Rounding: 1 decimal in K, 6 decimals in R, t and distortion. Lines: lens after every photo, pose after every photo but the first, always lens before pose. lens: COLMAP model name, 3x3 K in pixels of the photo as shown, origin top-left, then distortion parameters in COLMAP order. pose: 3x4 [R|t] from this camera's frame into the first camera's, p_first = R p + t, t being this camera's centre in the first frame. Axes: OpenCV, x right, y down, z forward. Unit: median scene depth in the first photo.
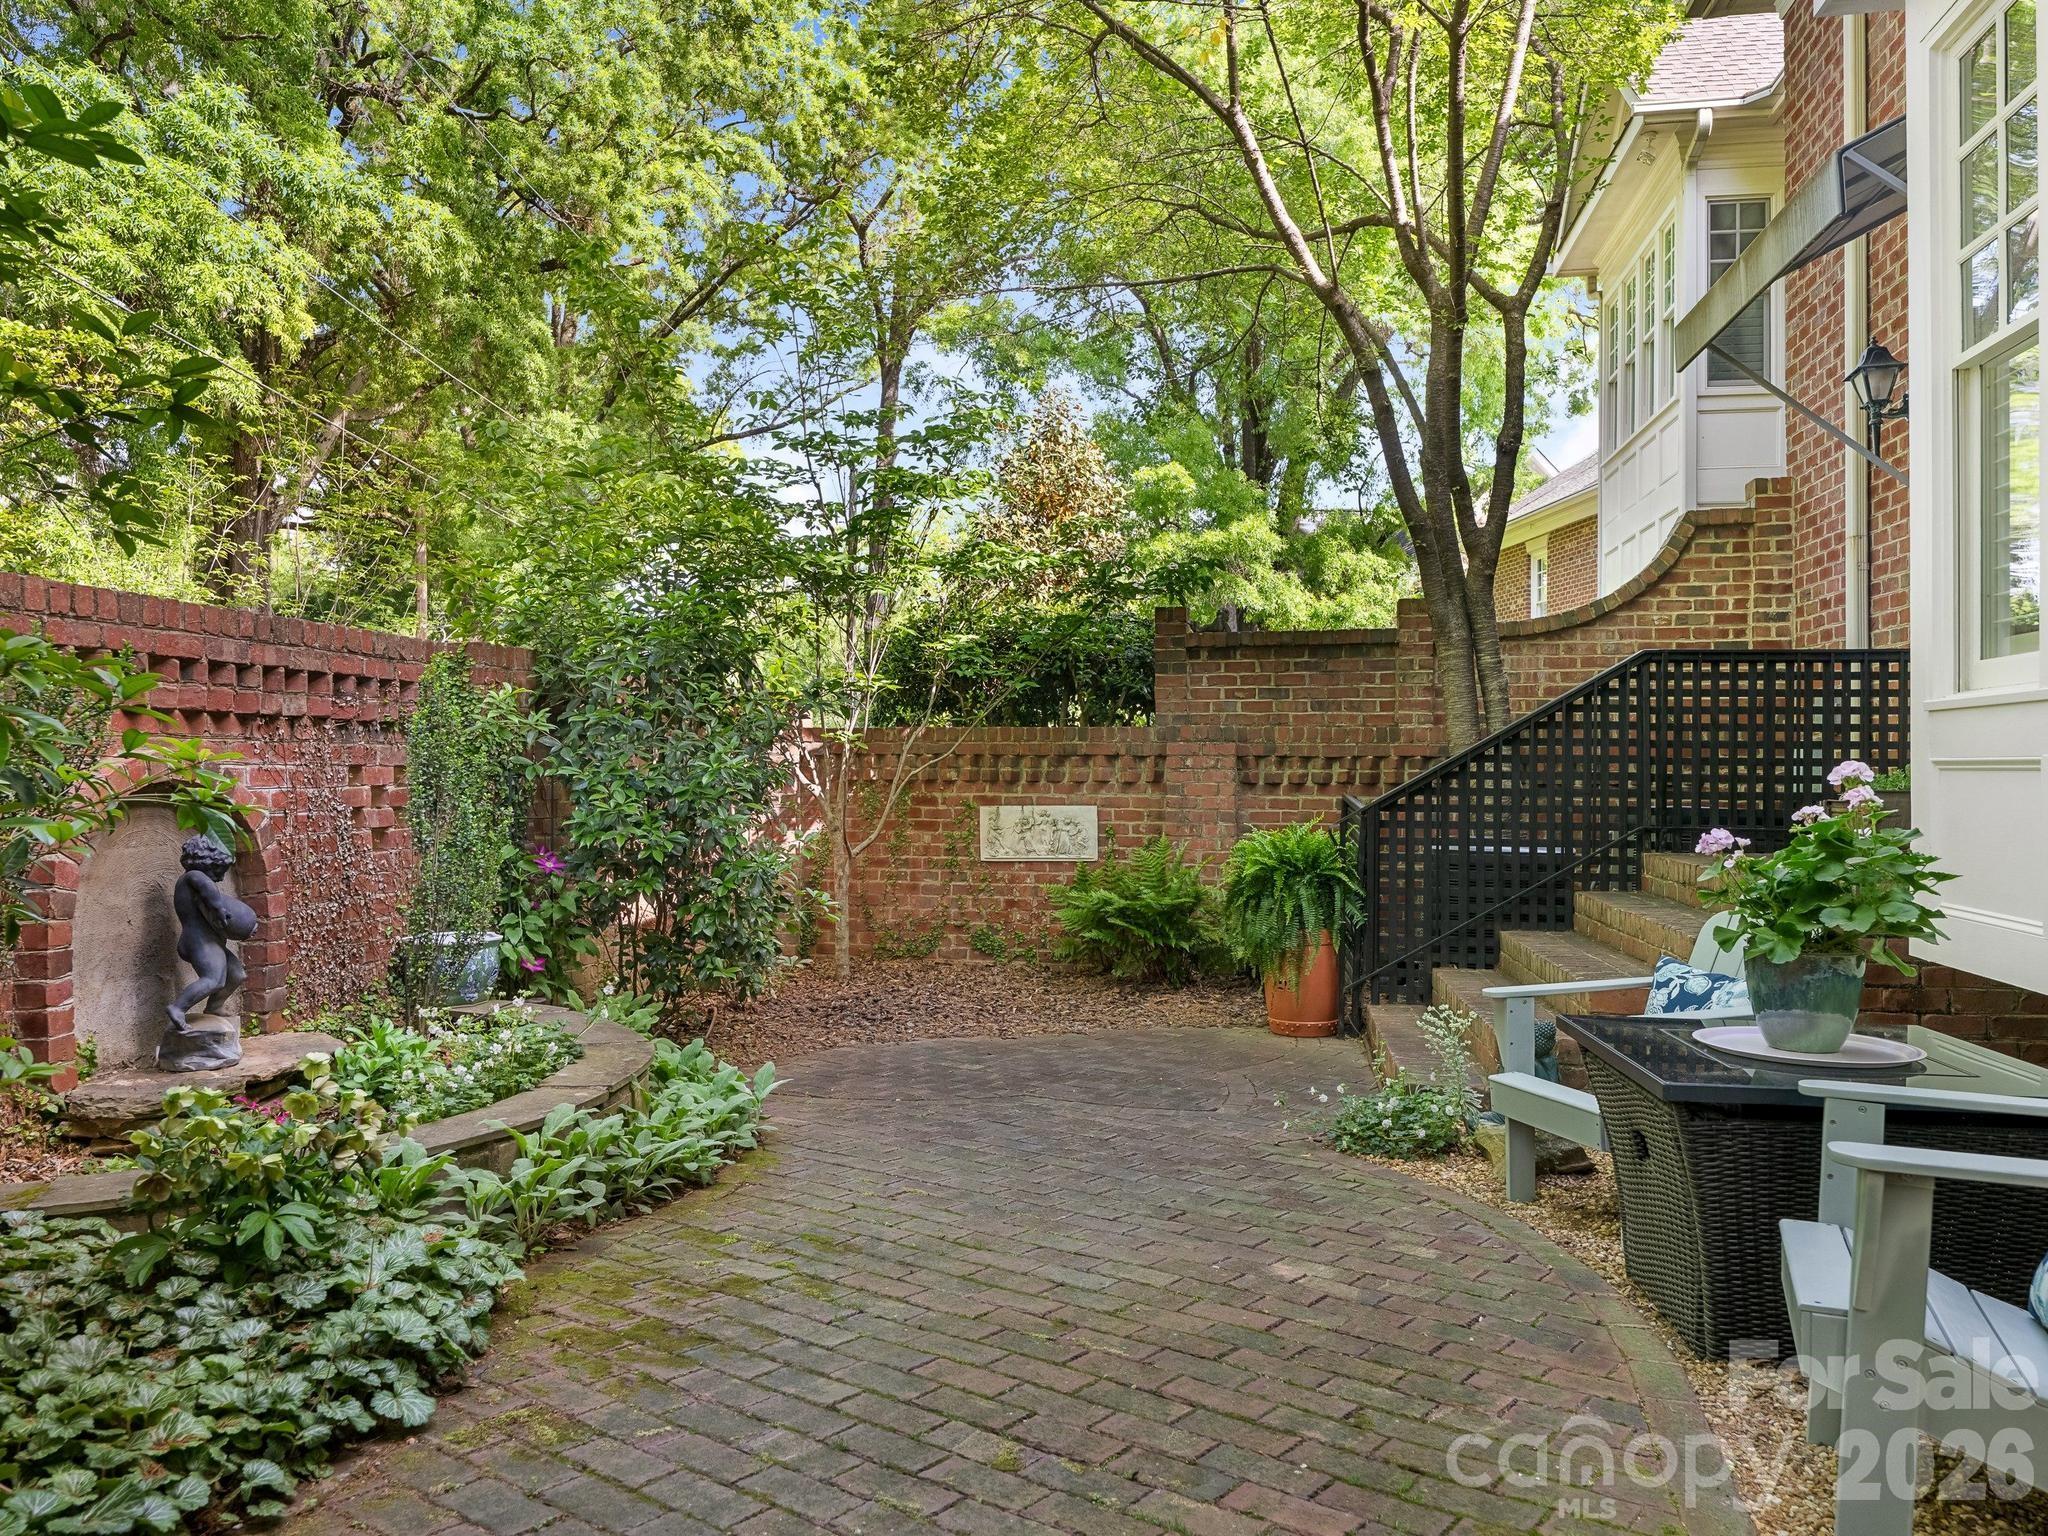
lens RADIAL K [[1465.5, 0, 1024.0], [0, 1465.5, 768.0], [0, 0, 1]] dist [0.006584, 0.001821]
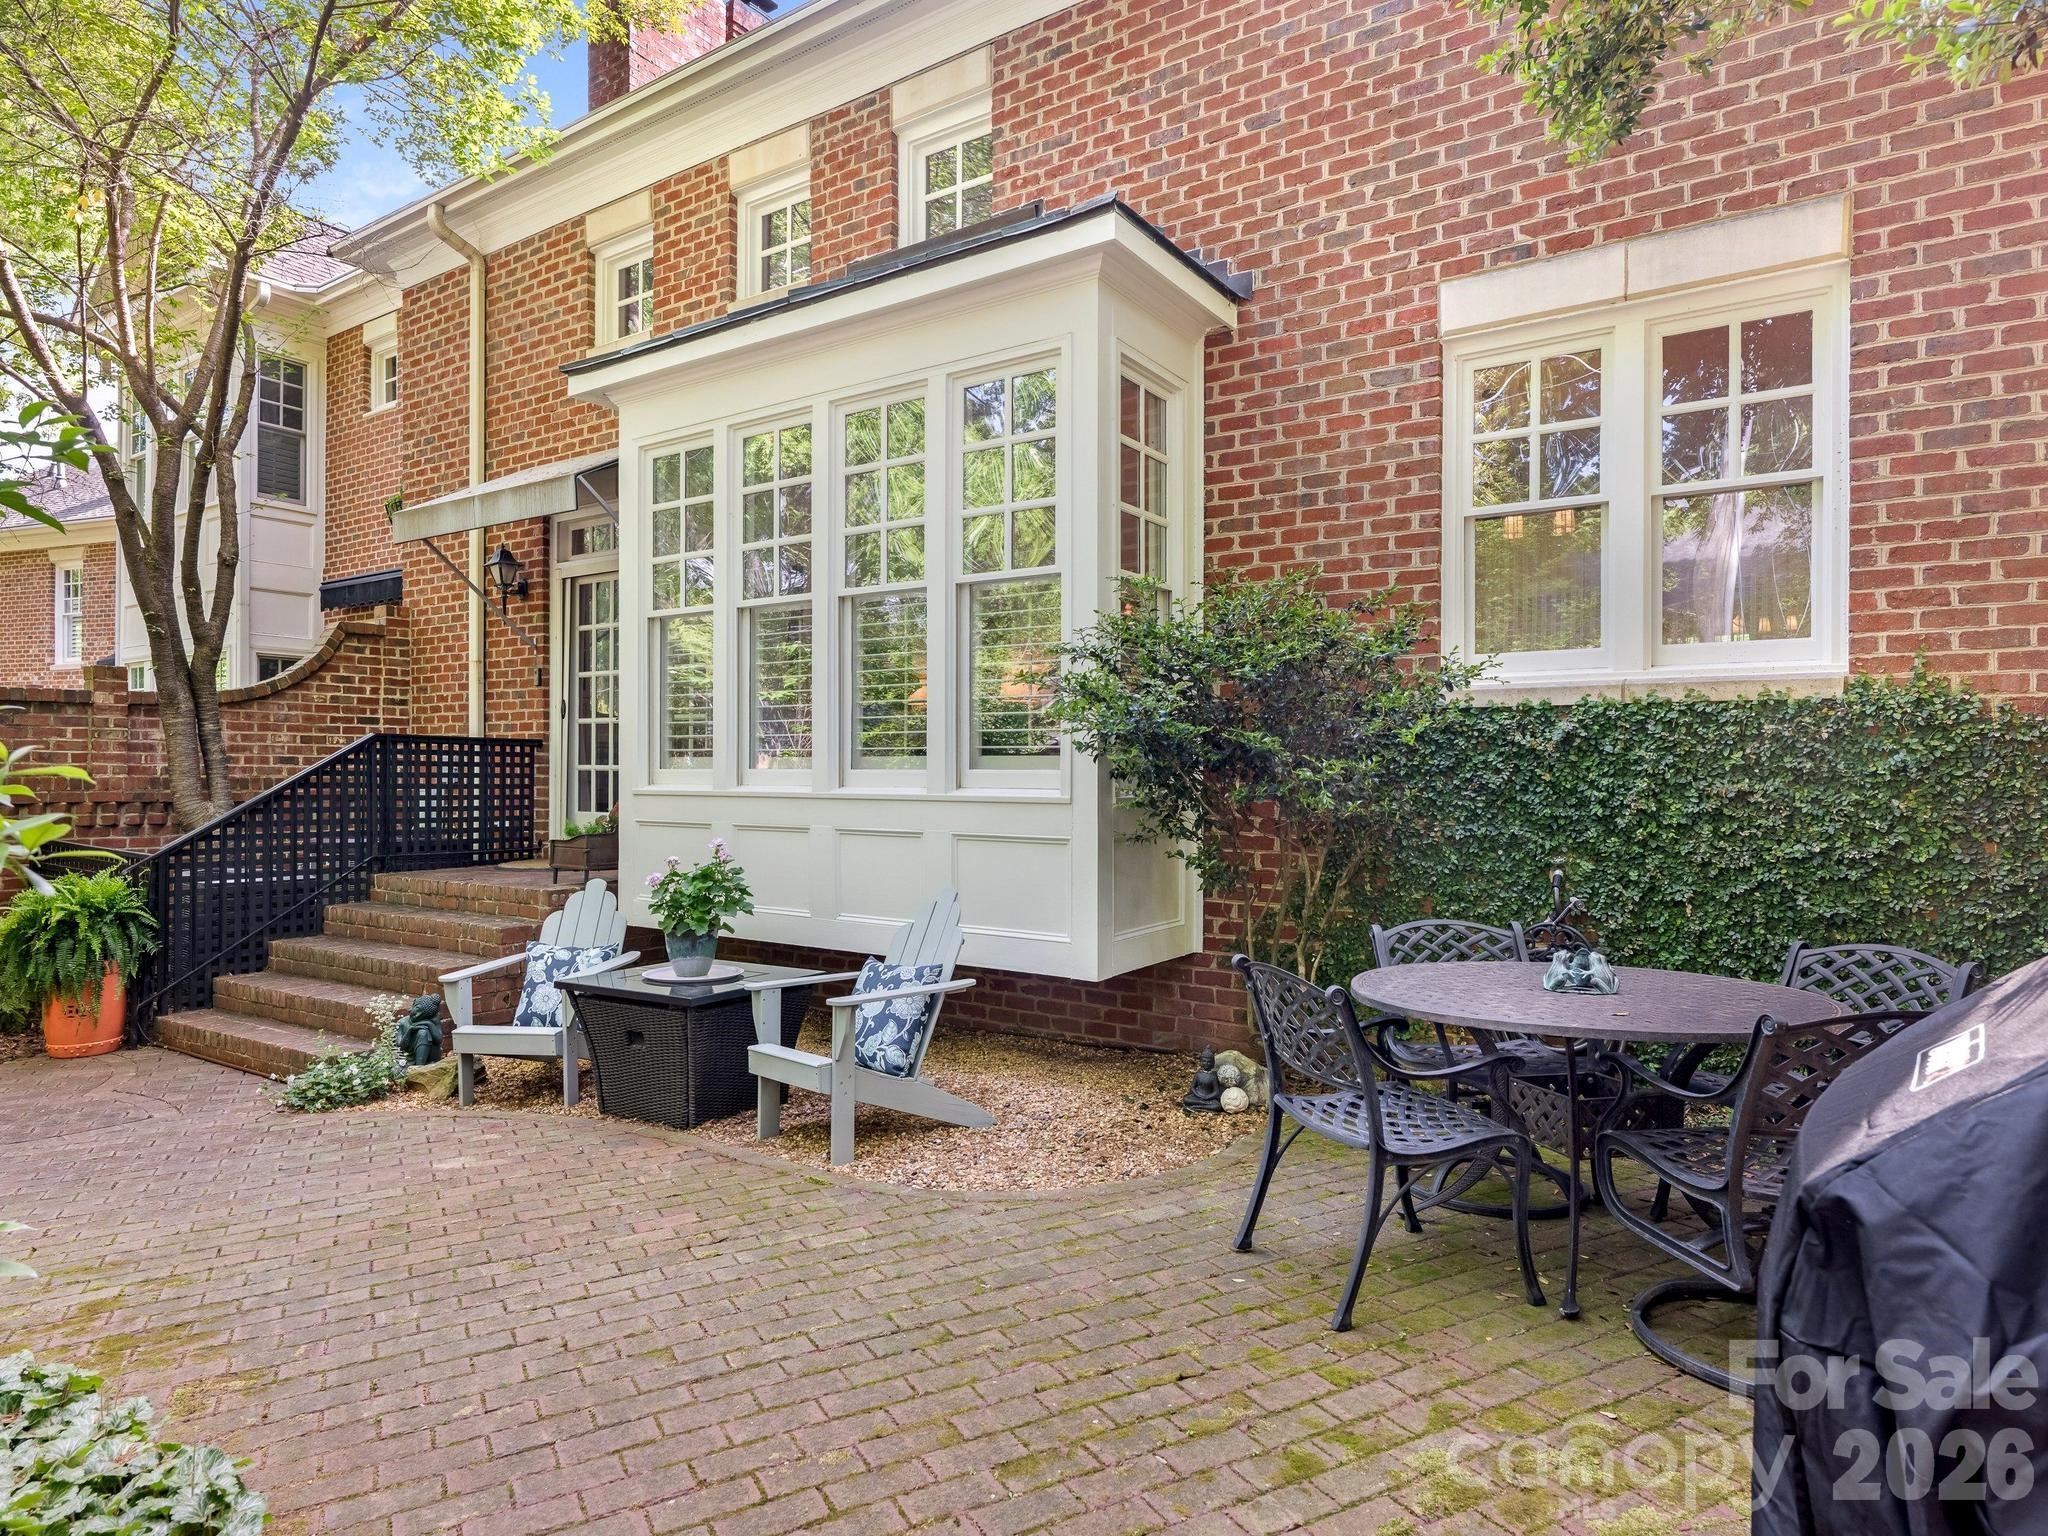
lens RADIAL K [[1178.7, 0, 1012.1], [0, 1178.7, 772.4], [0, 0, 1]] dist [-0.003299, 0.001389]
pose [[0.413659, -0.002226, 0.910429, -0.360866], [-0.002656, 0.999990, 0.003651, -0.046401], [-0.910428, -0.003928, 0.413649, -0.046910]]
